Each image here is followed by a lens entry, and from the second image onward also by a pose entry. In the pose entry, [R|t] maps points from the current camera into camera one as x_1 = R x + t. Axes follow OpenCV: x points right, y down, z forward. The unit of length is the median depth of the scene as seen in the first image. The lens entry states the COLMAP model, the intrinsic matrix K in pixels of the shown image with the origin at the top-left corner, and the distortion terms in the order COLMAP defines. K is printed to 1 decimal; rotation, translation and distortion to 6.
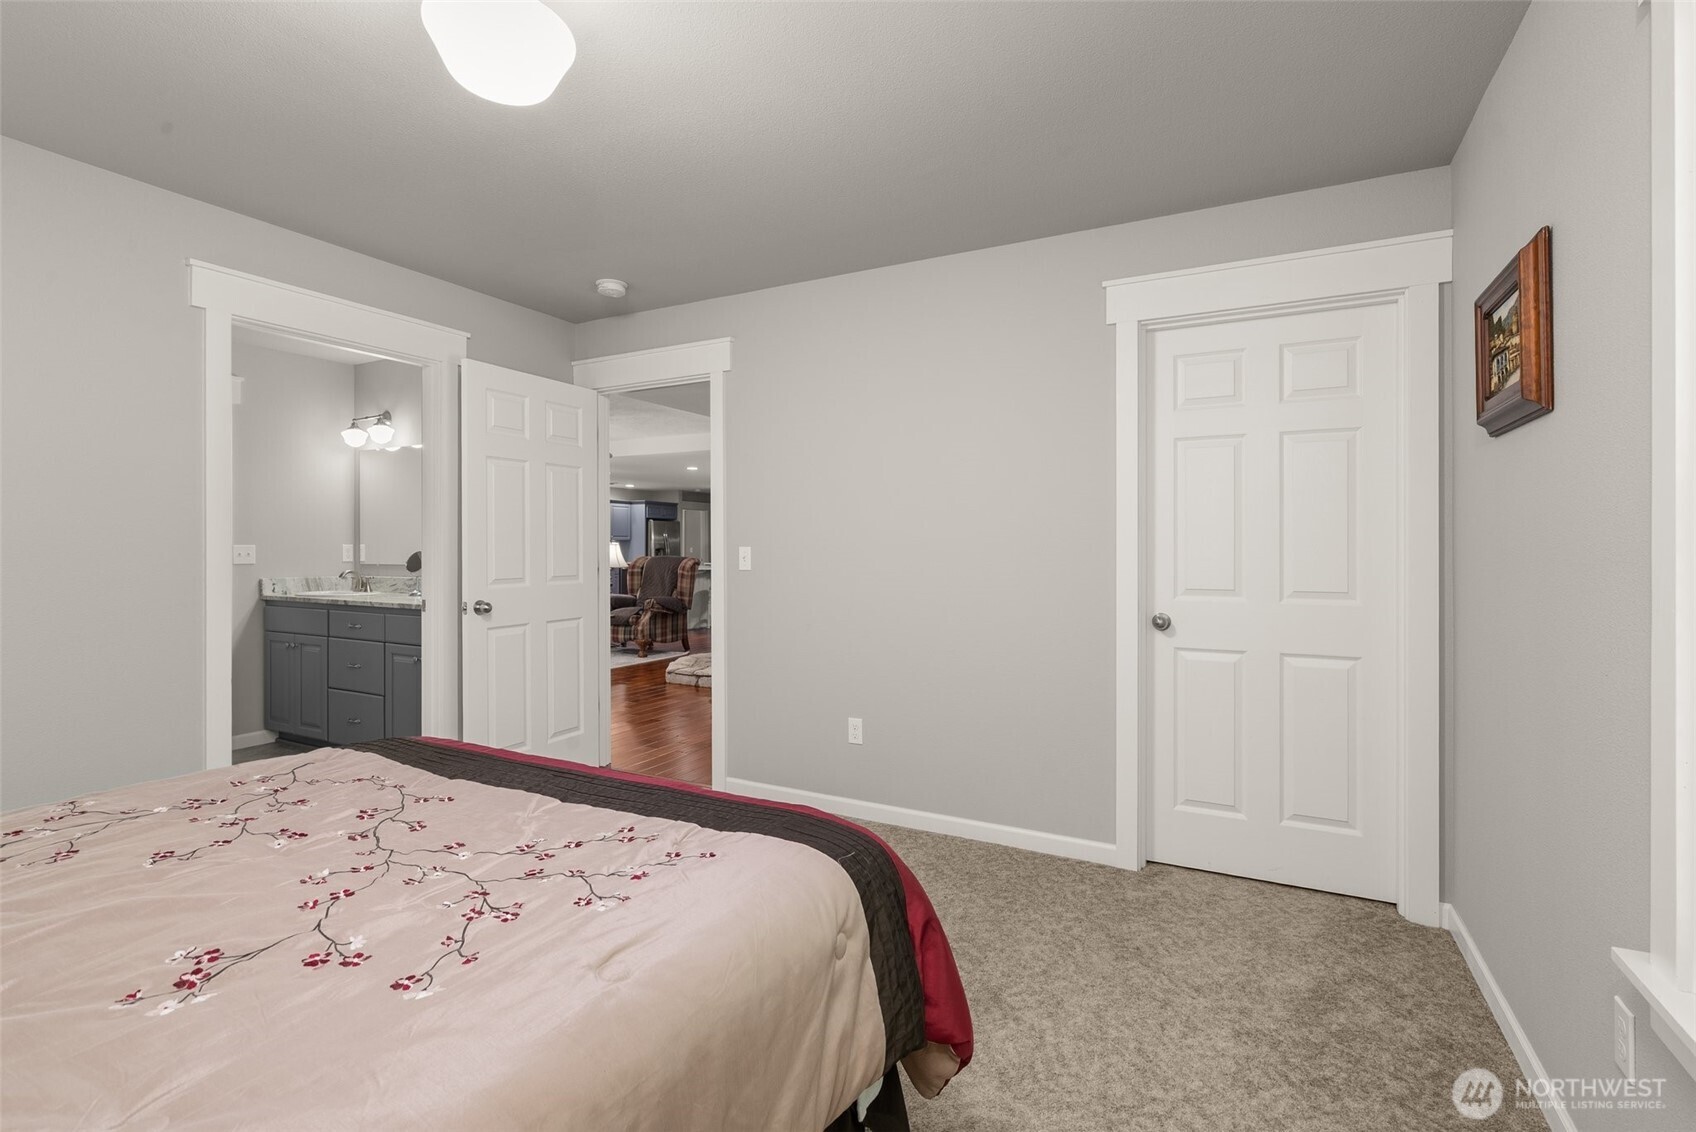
lens RADIAL K [[766.8, 0, 853.2], [0, 766.8, 546.6], [0, 0, 1]] dist [-0.001169, -0.000015]
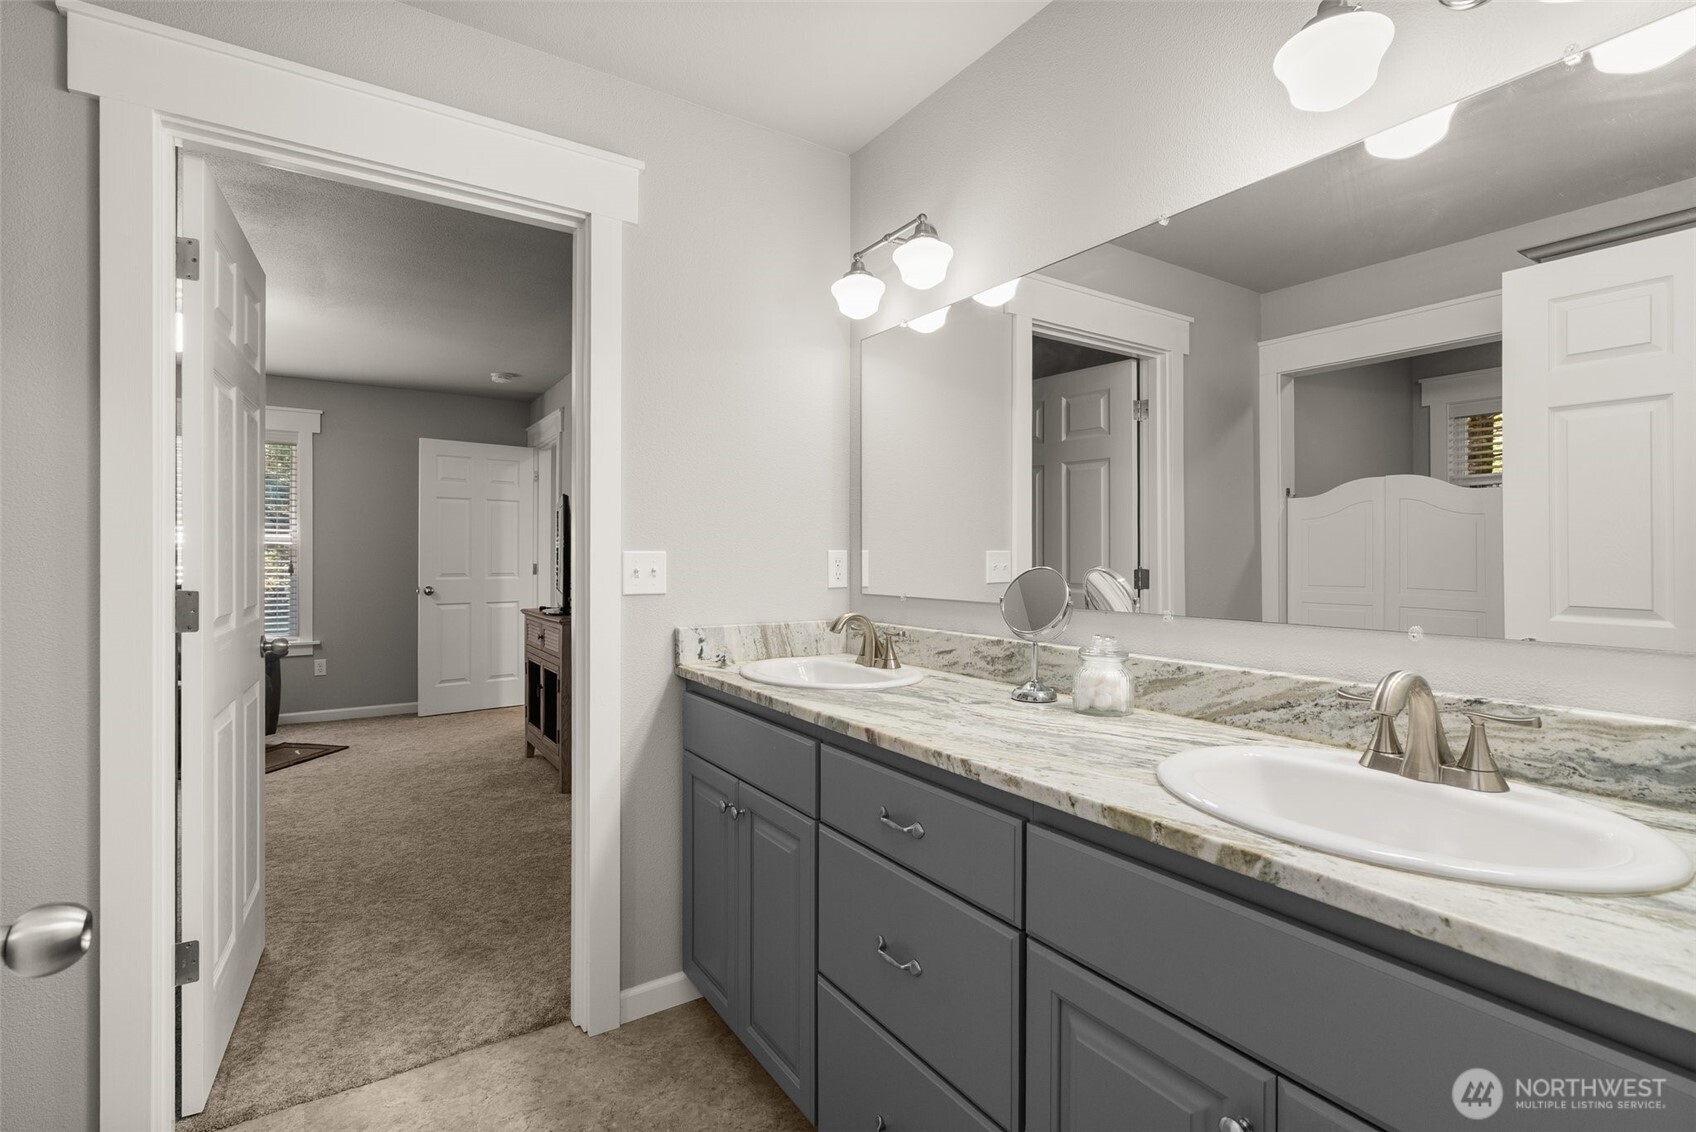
lens RADIAL K [[766.8, 0, 853.2], [0, 766.8, 546.6], [0, 0, 1]] dist [-0.001169, -0.000015]
pose [[0.879348, -0.004120, -0.476161, -0.465492], [-0.000646, 0.999951, -0.009845, -0.000218], [0.476179, 0.008965, 0.879303, 0.647640]]
